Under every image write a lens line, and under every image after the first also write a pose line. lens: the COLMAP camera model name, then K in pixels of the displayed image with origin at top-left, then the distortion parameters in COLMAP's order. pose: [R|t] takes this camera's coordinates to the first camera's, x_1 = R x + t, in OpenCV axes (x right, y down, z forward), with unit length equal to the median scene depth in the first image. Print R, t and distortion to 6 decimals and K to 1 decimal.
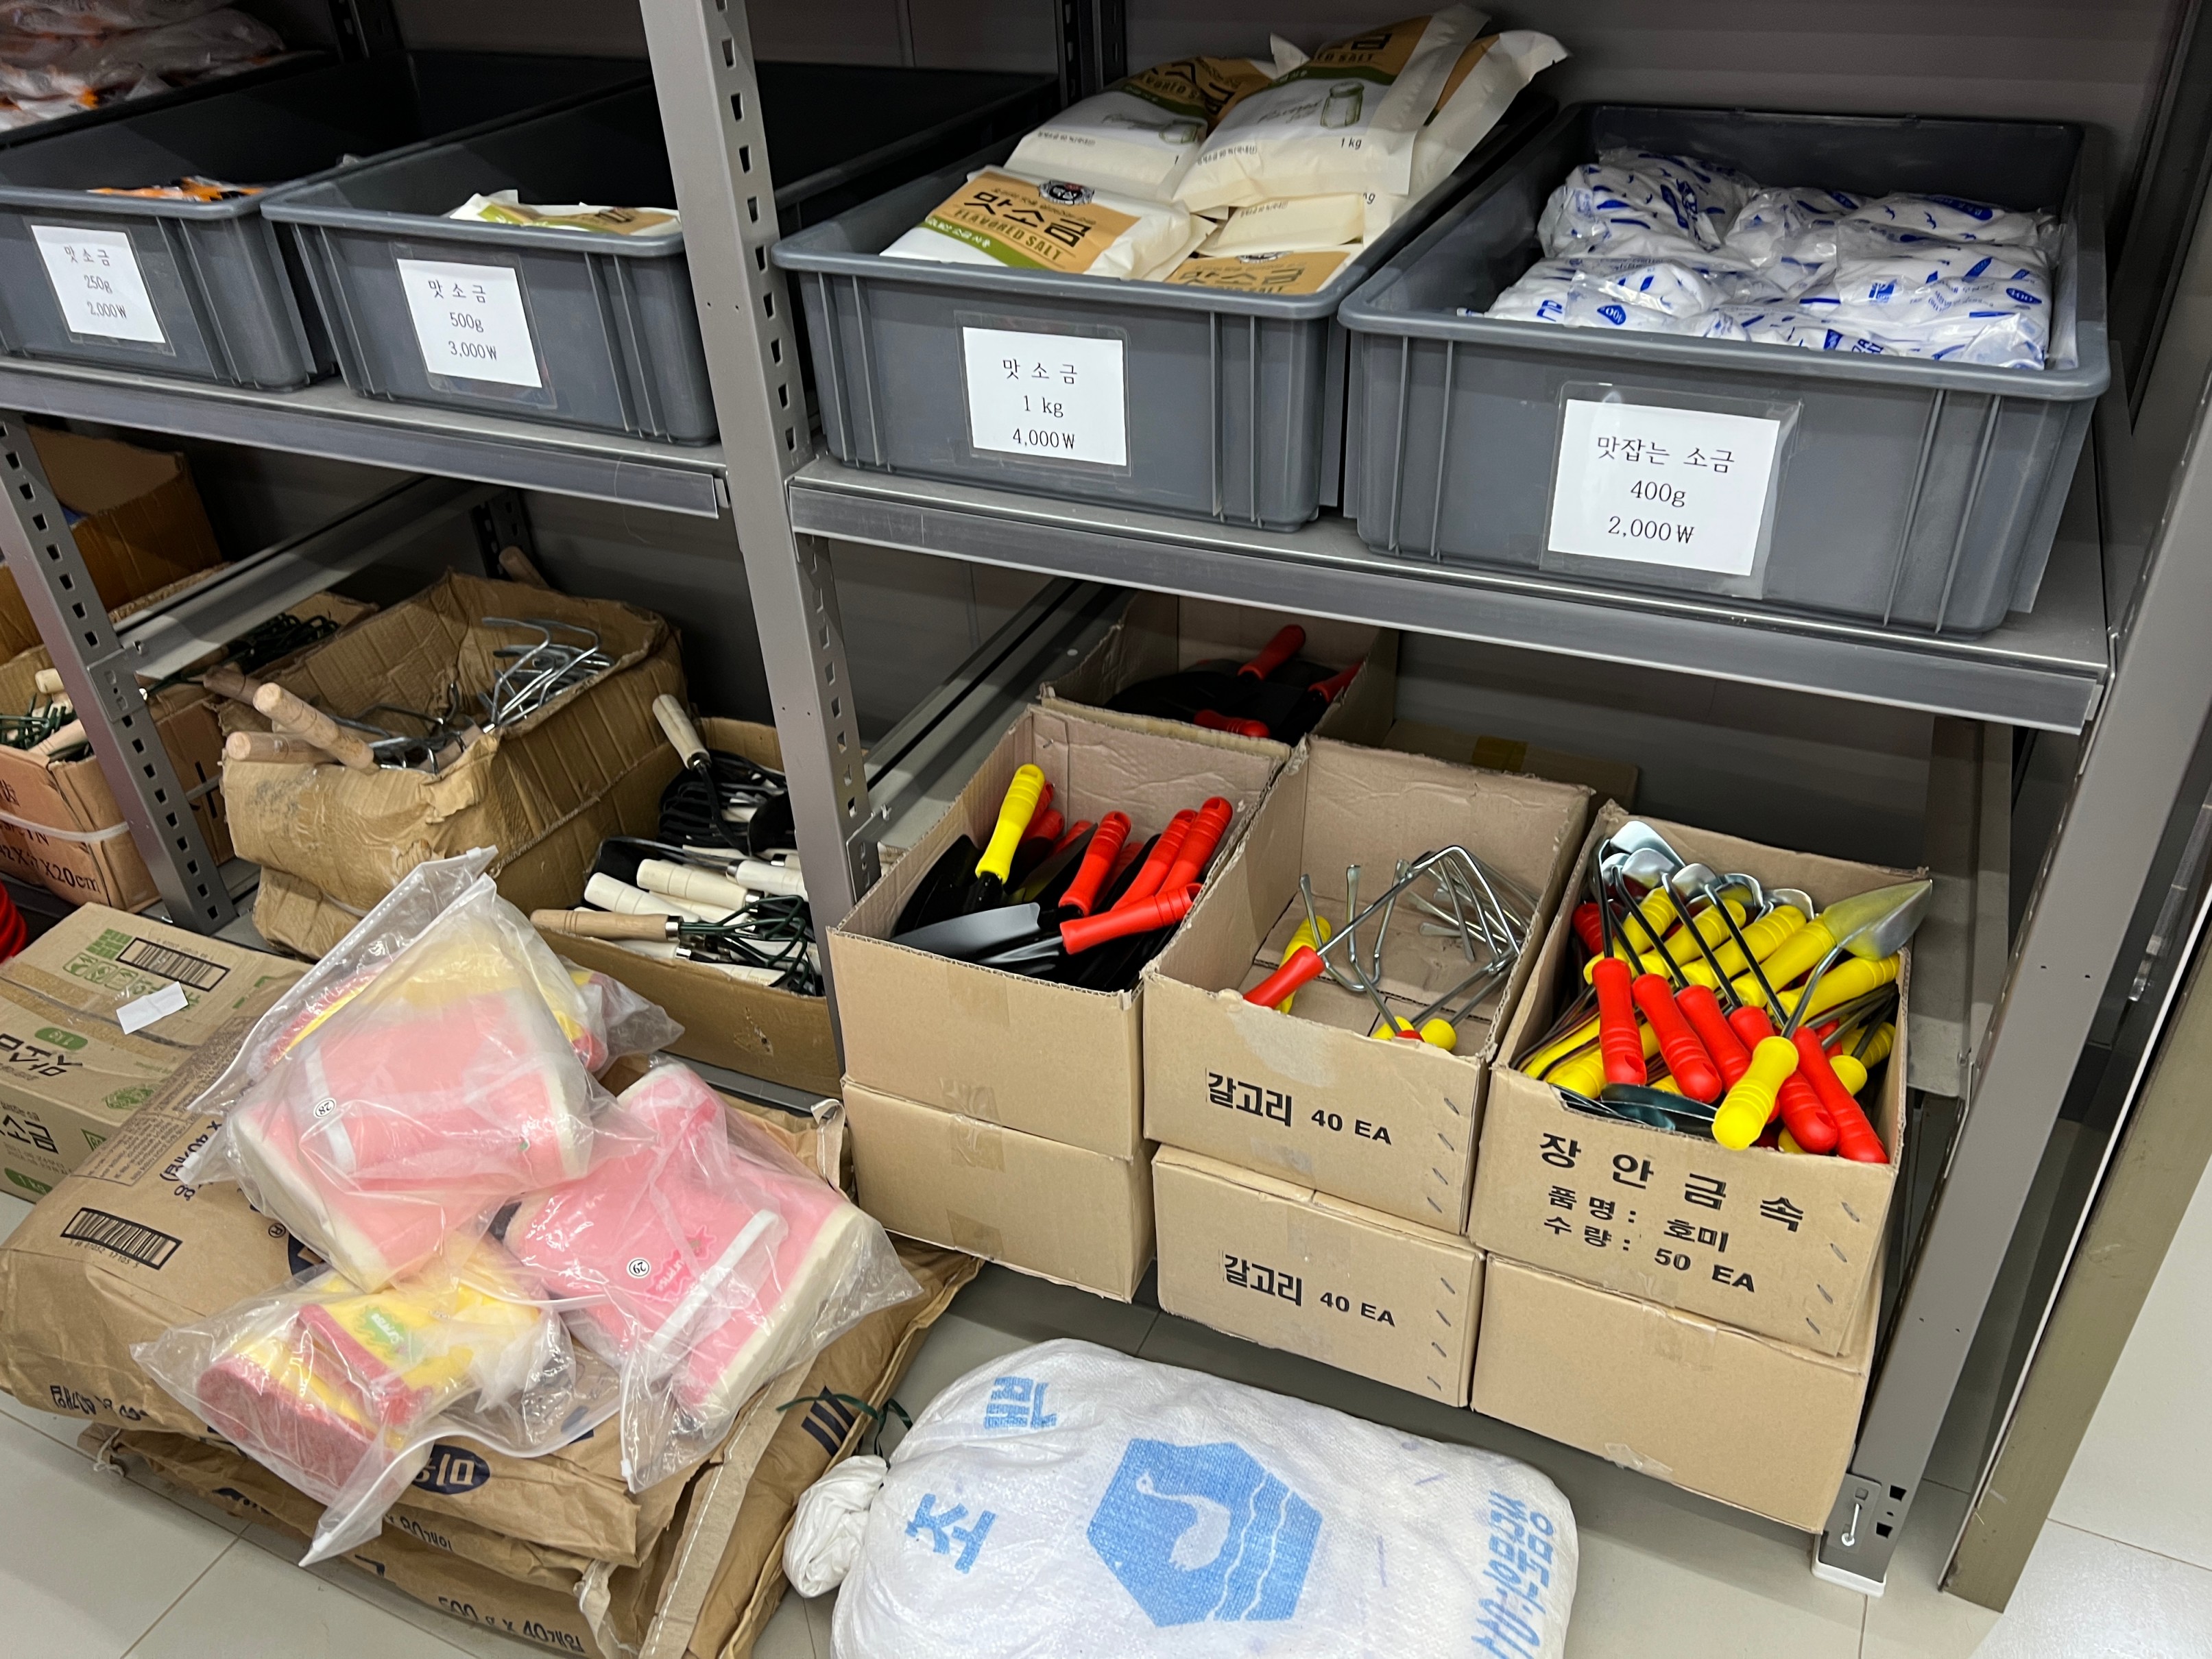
lens RADIAL K [[1669.1, 0, 1106.5], [0, 1669.1, 824.2], [0, 0, 1]] dist [0.046061, -0.007218]
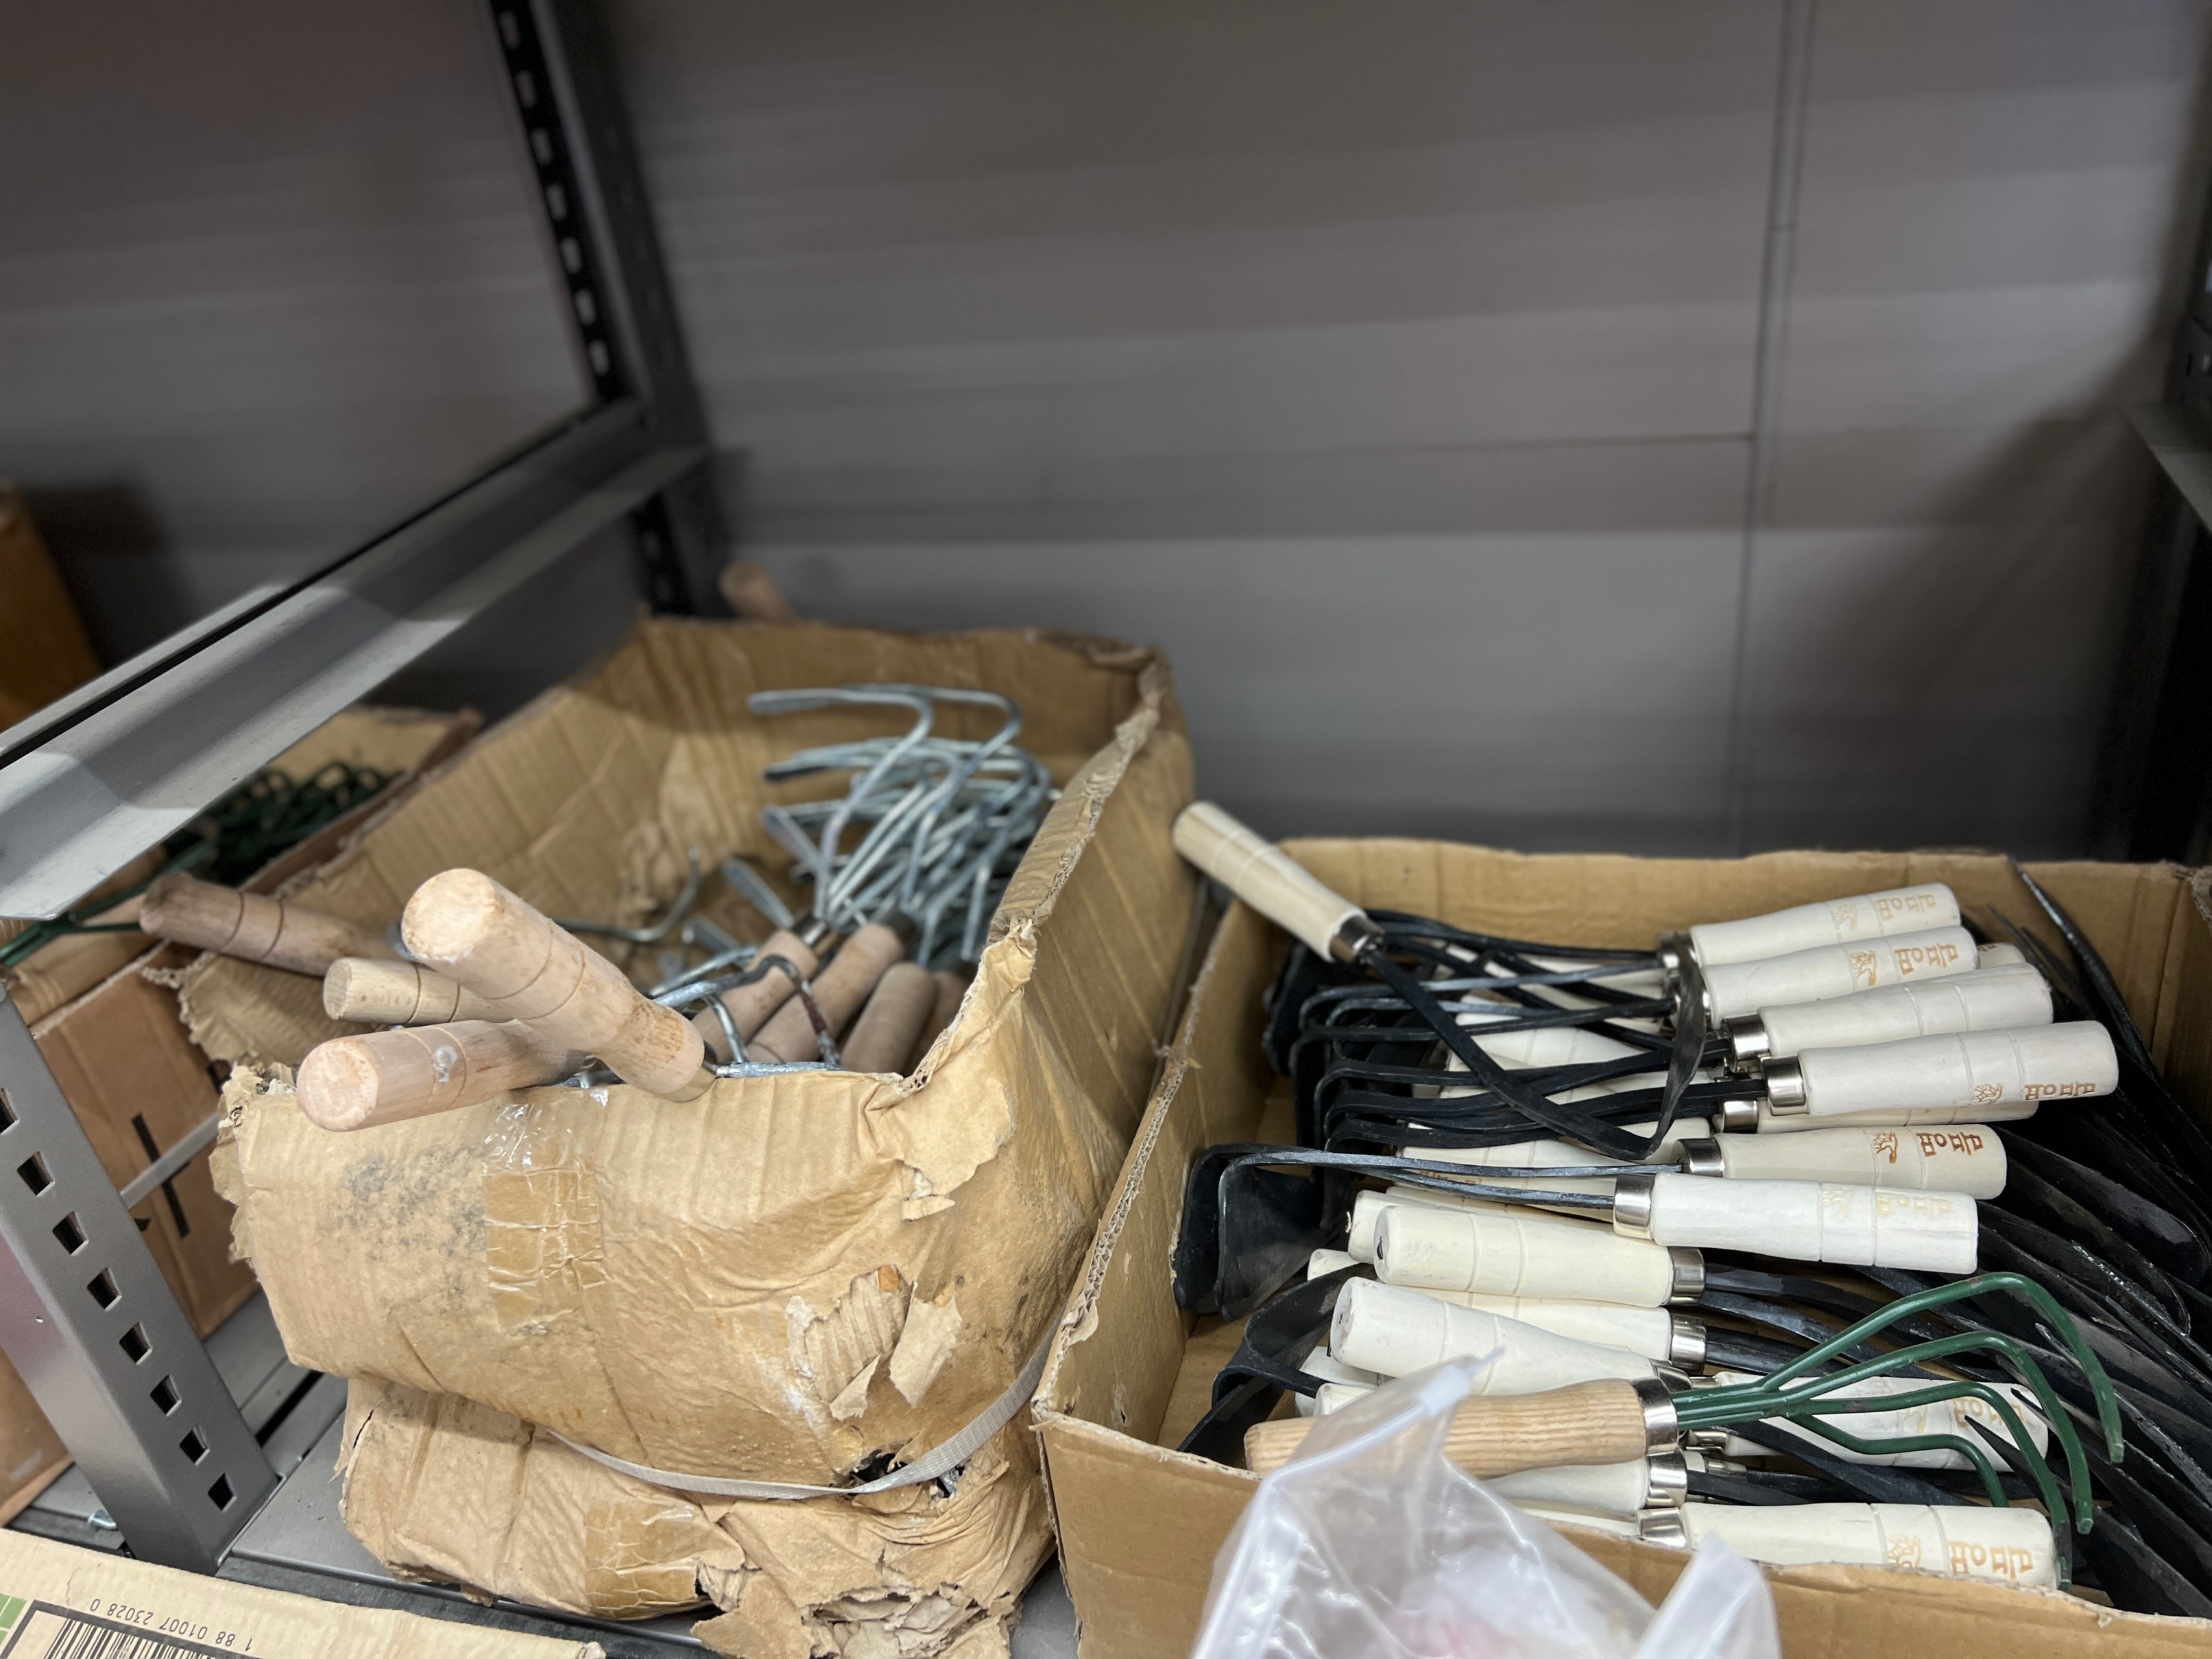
lens RADIAL K [[1669.1, 0, 1109.3], [0, 1669.1, 835.4], [0, 0, 1]] dist [0.046061, -0.007218]
pose [[0.986707, -0.136319, 0.088470, -0.351256], [0.142482, 0.987491, -0.067525, -0.045153], [-0.078158, 0.079233, 0.993787, 0.599267]]
